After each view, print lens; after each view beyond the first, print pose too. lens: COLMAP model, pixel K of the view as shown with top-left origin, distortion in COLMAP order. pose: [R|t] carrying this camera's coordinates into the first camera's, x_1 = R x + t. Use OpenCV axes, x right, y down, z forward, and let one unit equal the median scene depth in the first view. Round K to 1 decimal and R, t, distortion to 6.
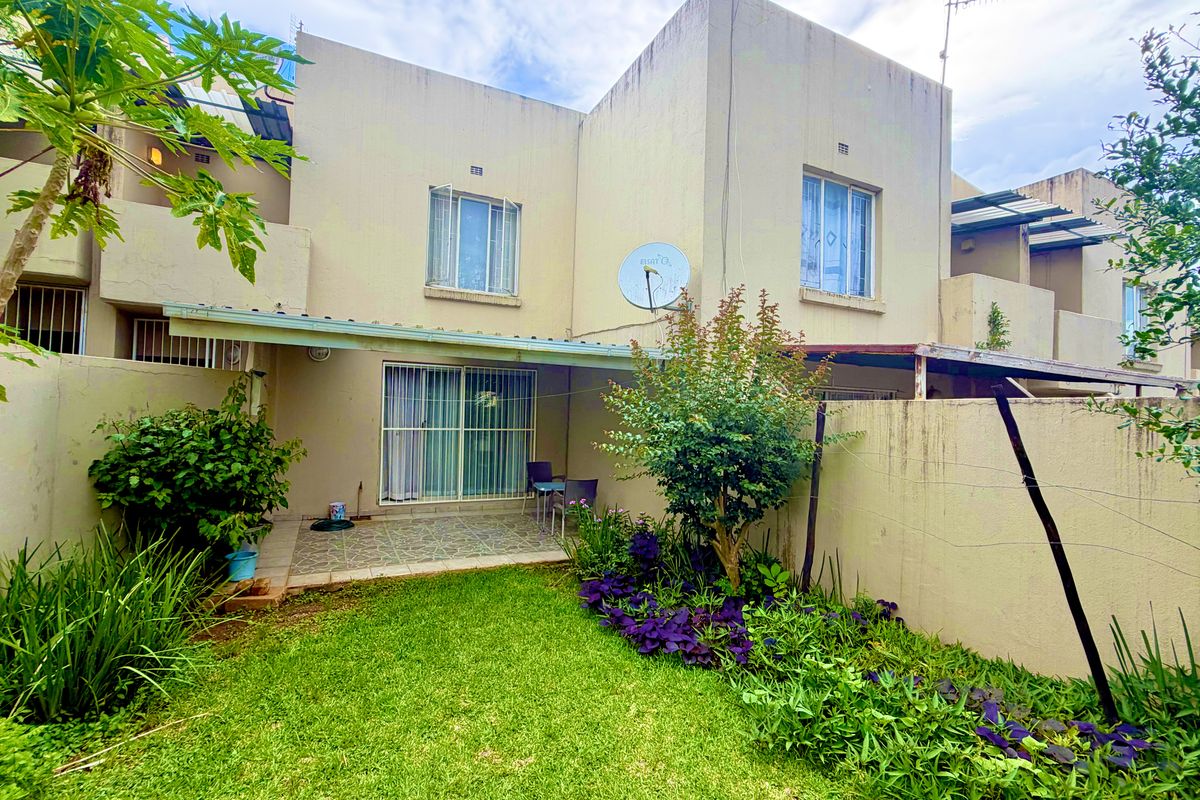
lens RADIAL K [[545.9, 0, 600.2], [0, 545.9, 400.1], [0, 0, 1]] dist [0.004157, 0.001065]
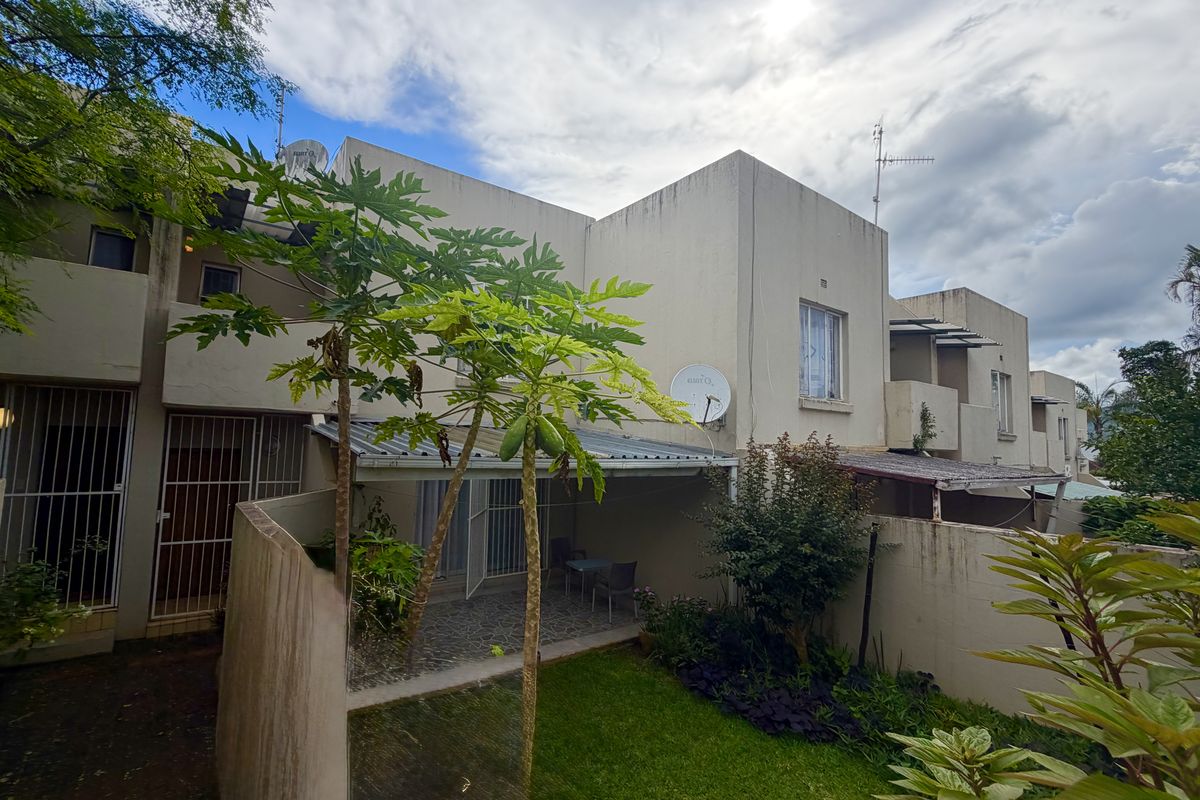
lens RADIAL K [[545.9, 0, 599.5], [0, 545.9, 401.0], [0, 0, 1]] dist [0.004157, 0.001065]
pose [[0.980099, 0.013085, 0.198080, -0.434663], [-0.004591, 0.999052, -0.043280, -0.194214], [-0.198459, 0.041510, 0.979230, -0.157791]]
